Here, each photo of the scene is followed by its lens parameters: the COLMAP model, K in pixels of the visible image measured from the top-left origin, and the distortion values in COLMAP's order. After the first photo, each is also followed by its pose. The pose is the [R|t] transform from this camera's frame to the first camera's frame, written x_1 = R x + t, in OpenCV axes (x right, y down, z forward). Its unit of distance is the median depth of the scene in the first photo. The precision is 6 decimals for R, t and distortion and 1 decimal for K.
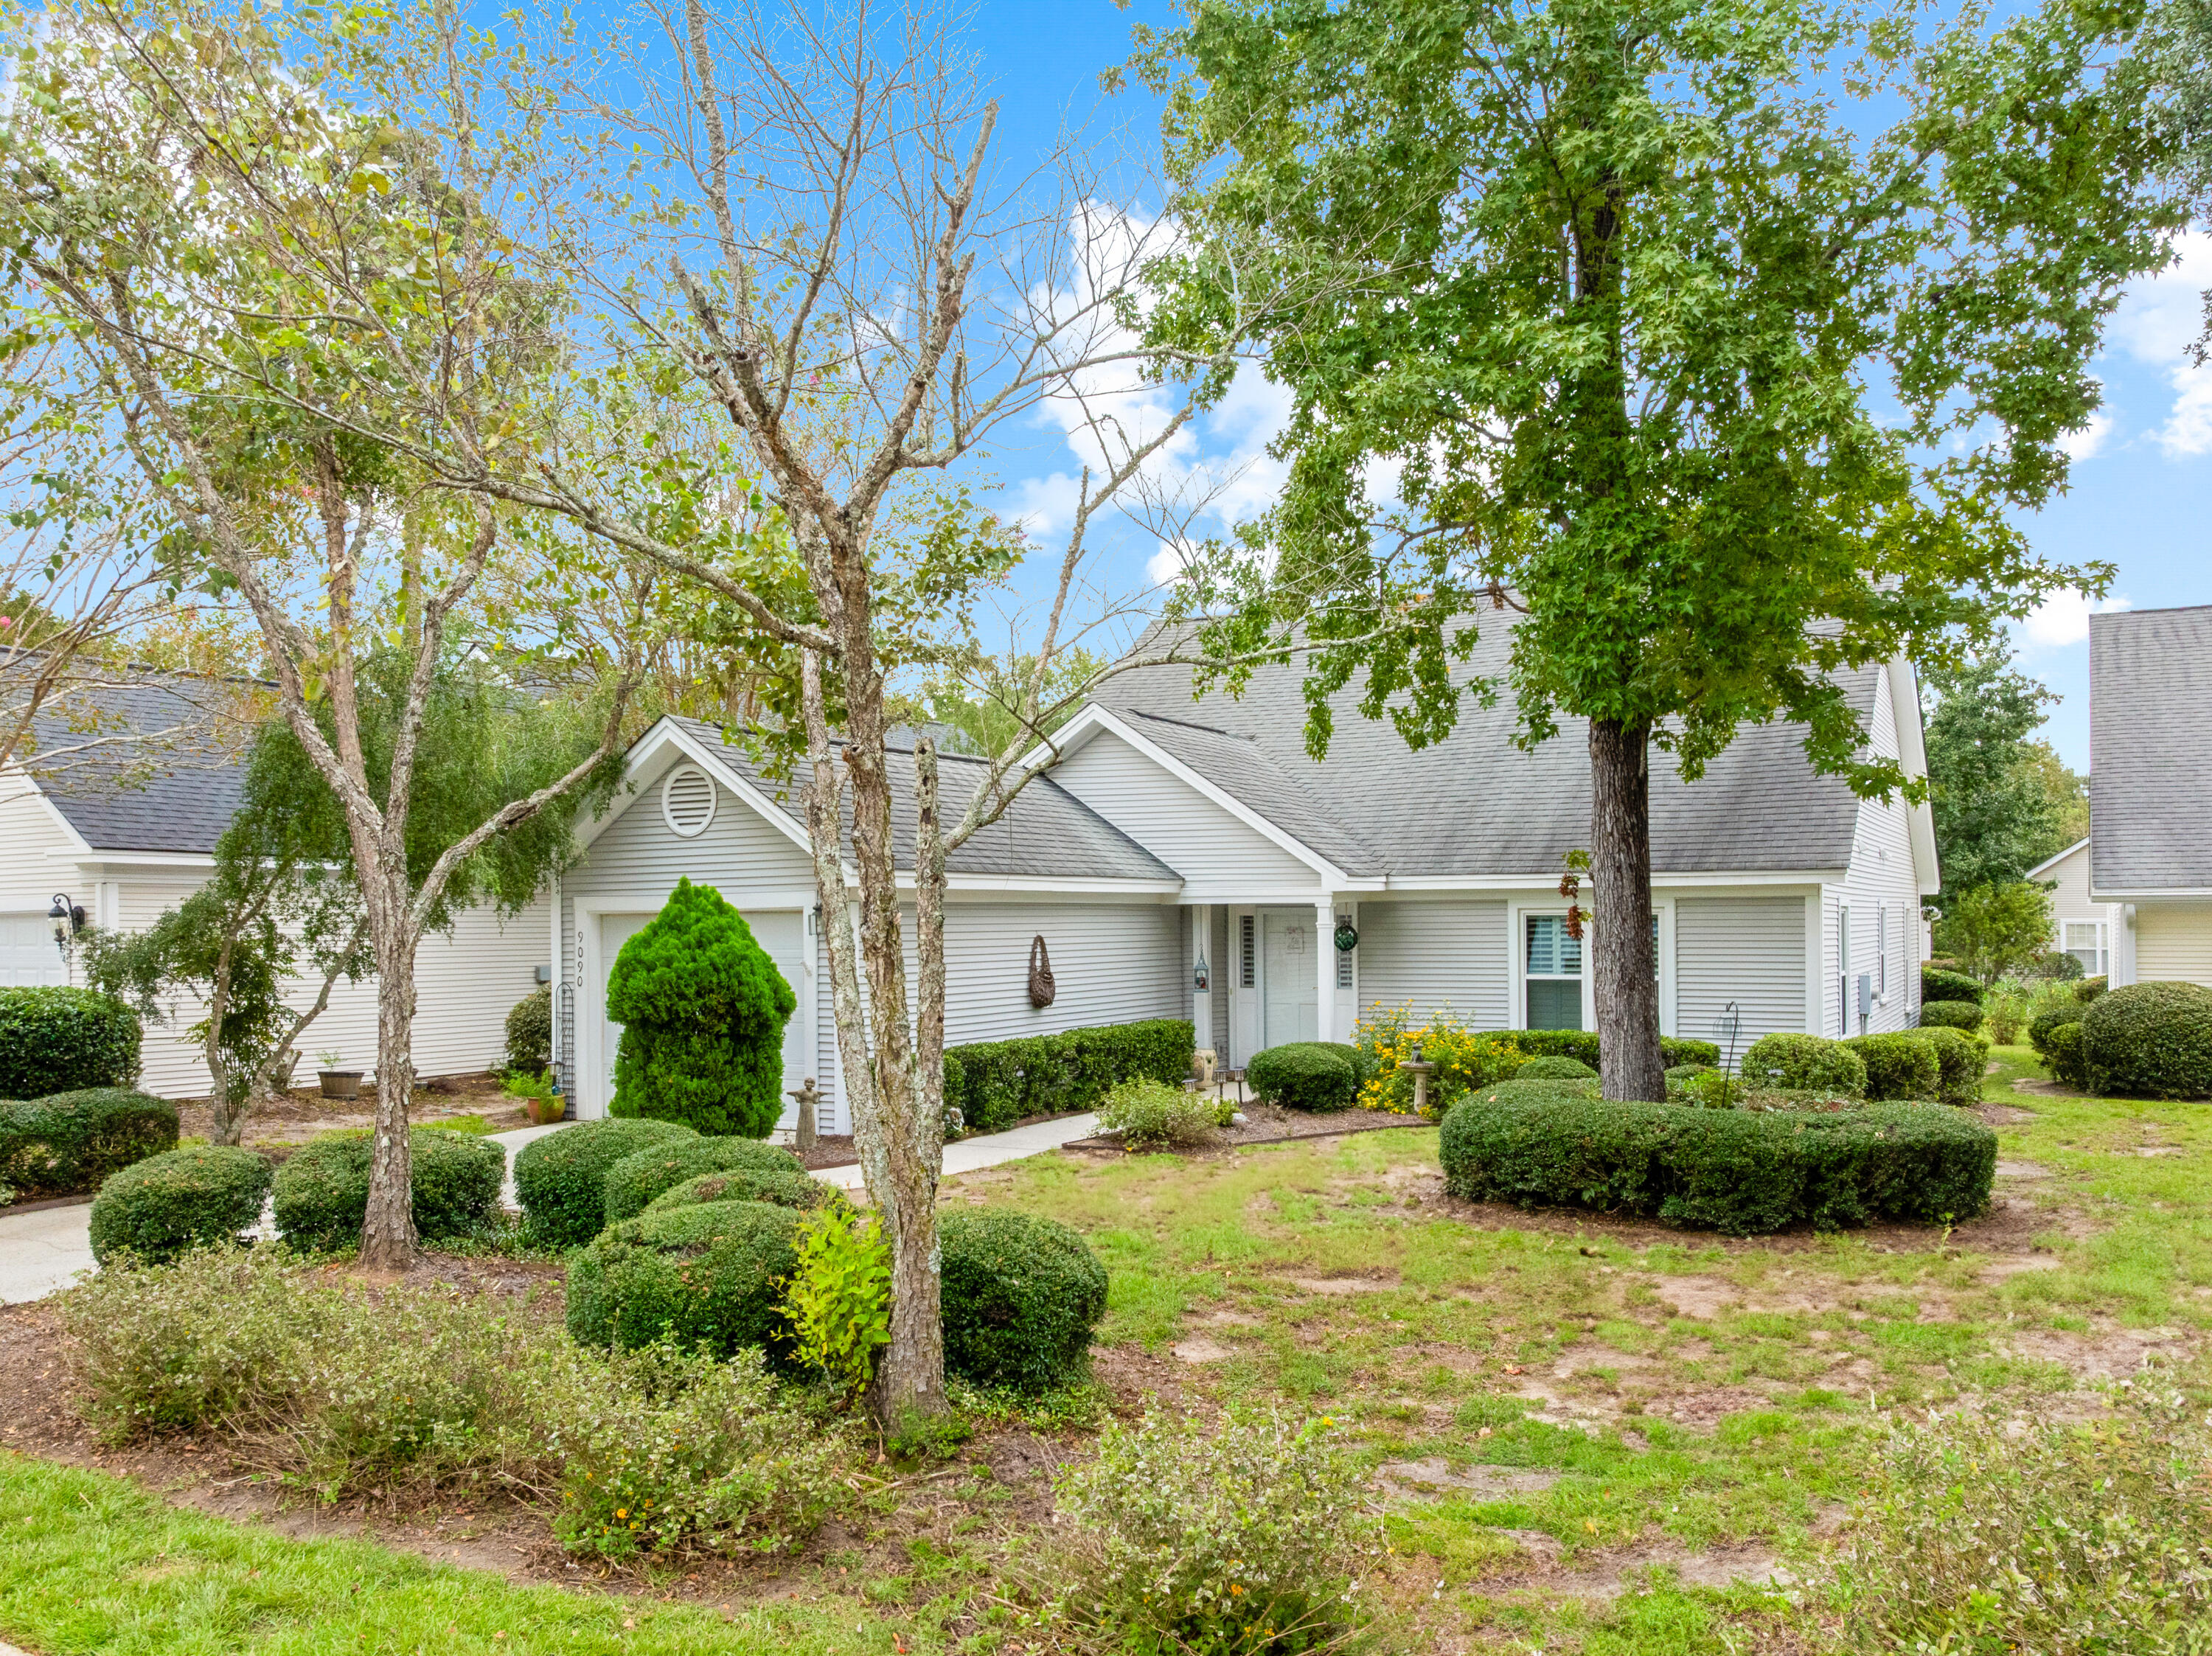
lens RADIAL K [[1685.8, 0, 1105.6], [0, 1685.8, 843.2], [0, 0, 1]] dist [-0.005140, -0.000651]
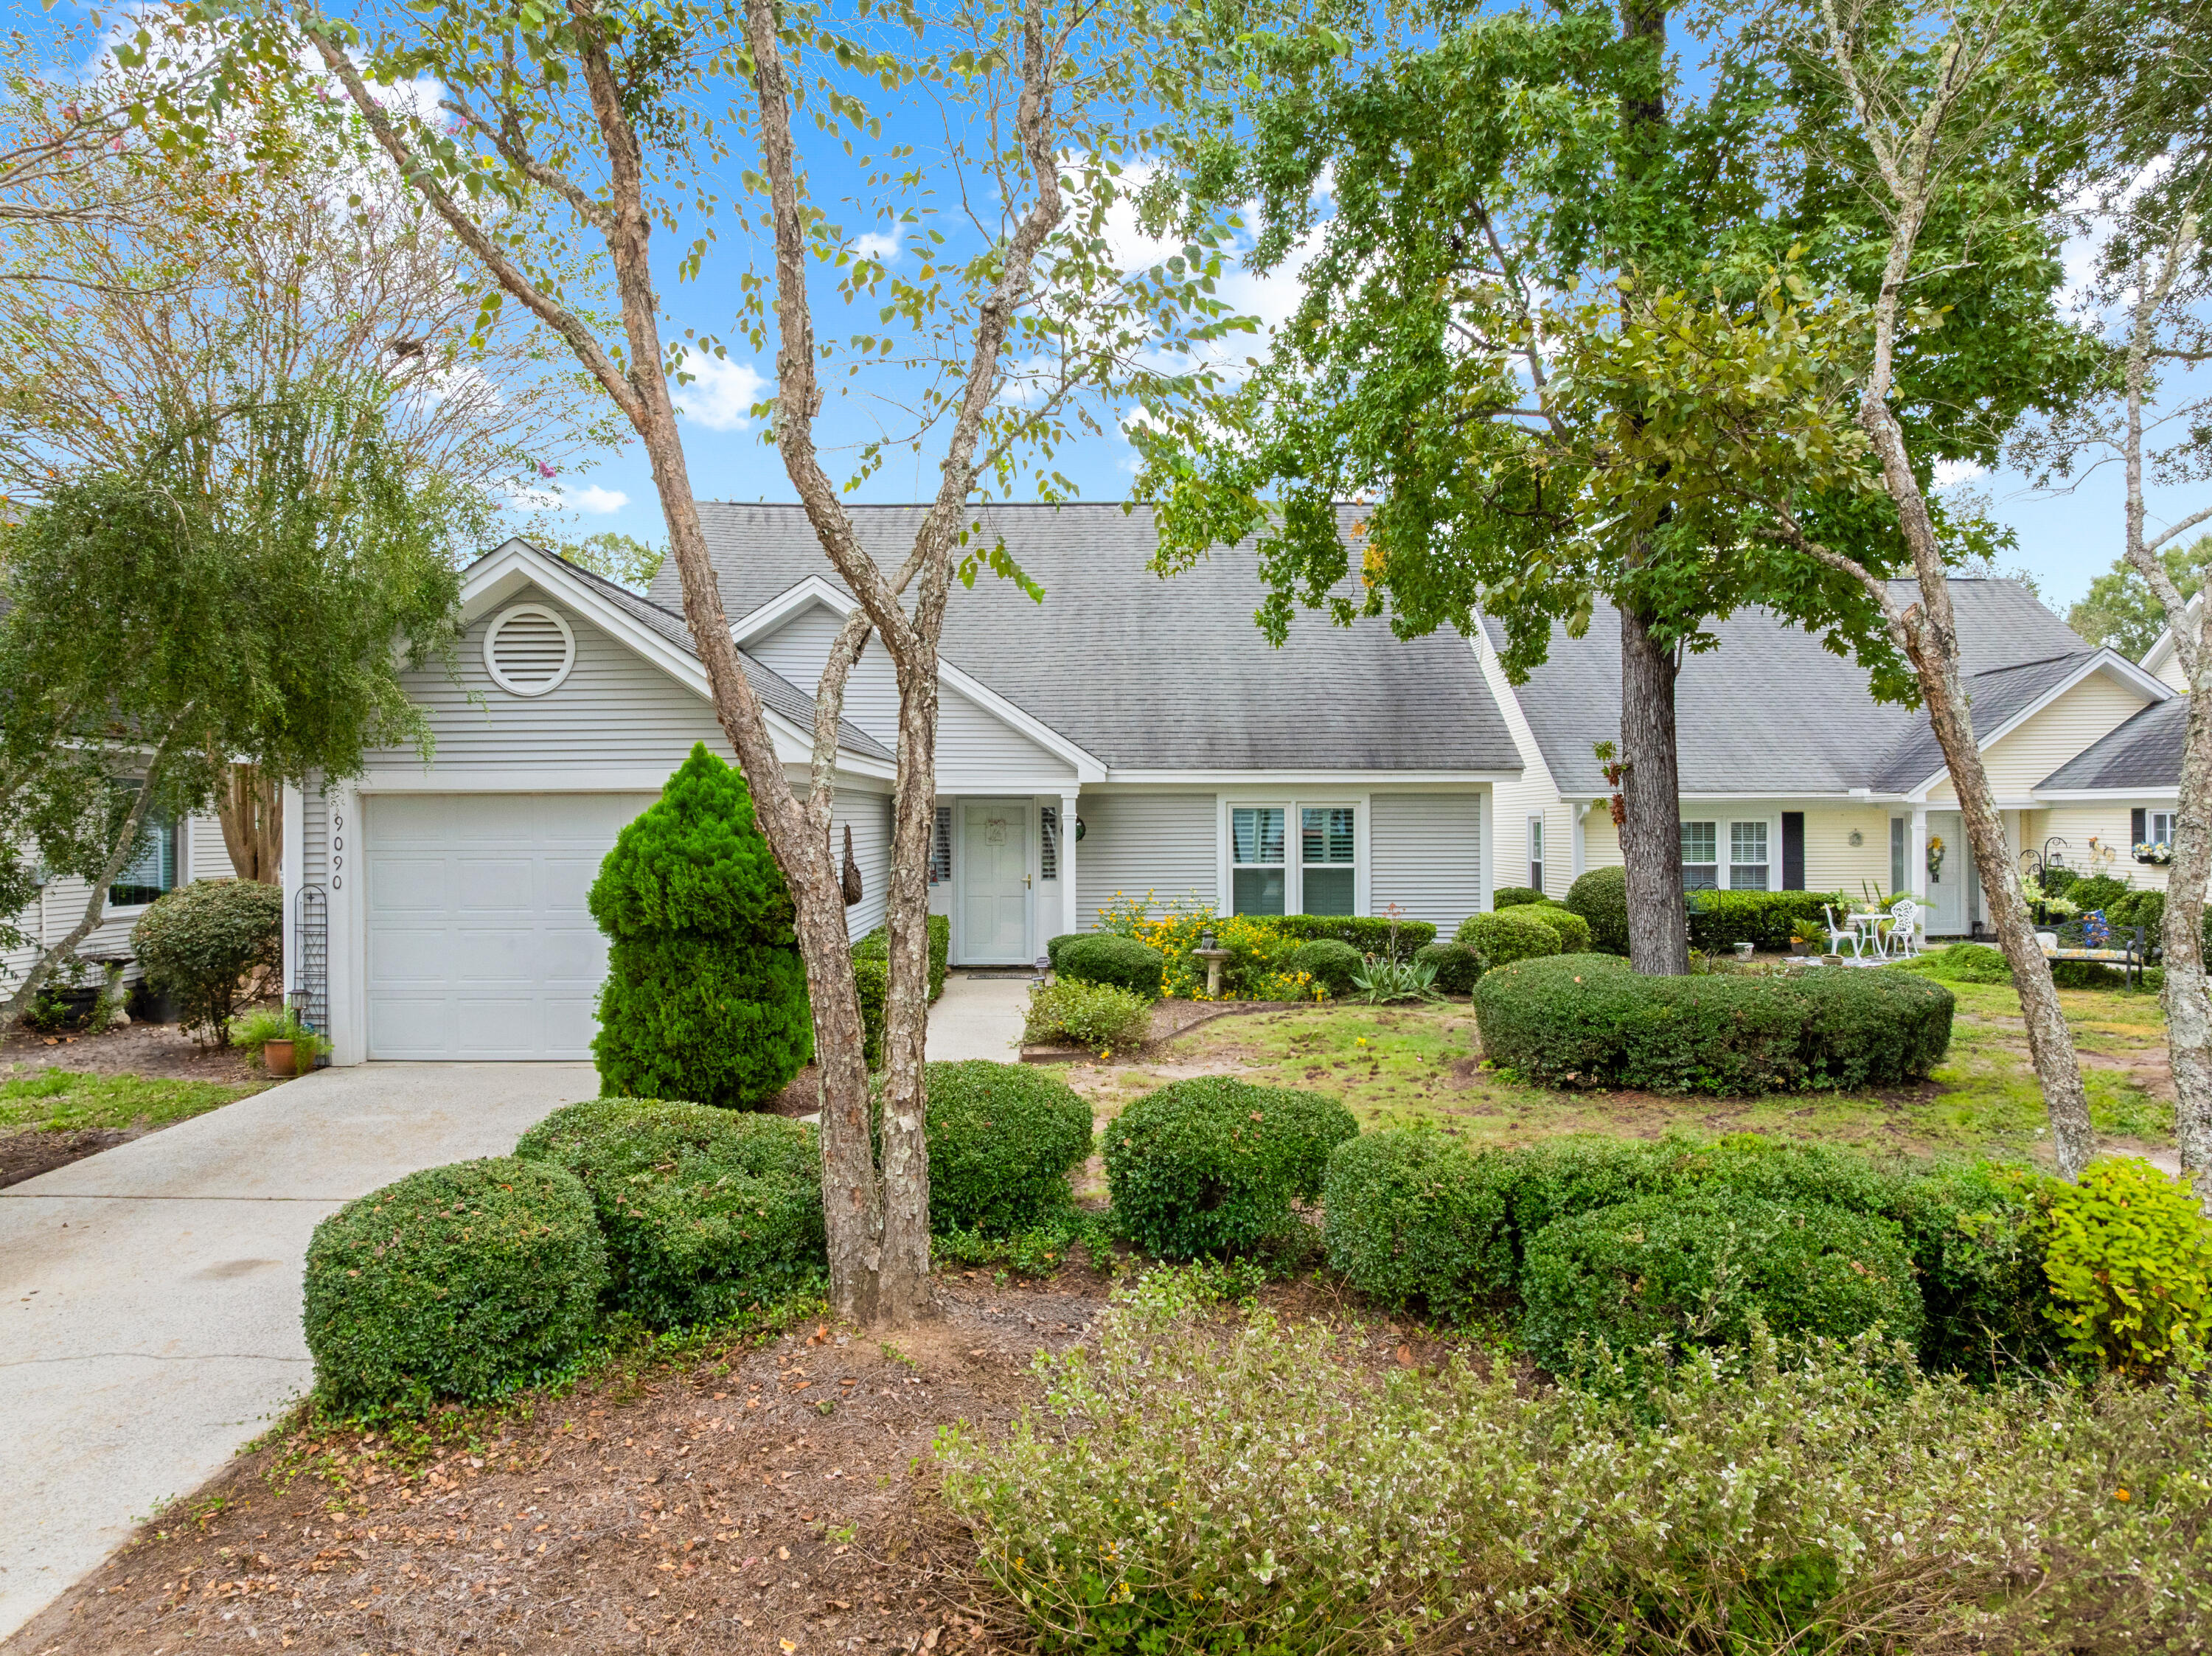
lens RADIAL K [[1542.5, 0, 1105.9], [0, 1542.5, 819.5], [0, 0, 1]] dist [-0.005966, -0.005801]
pose [[0.879636, 0.007971, 0.475580, -0.324938], [-0.030839, 0.998712, 0.040300, 0.015237], [-0.474646, -0.050116, 0.878749, 0.214261]]
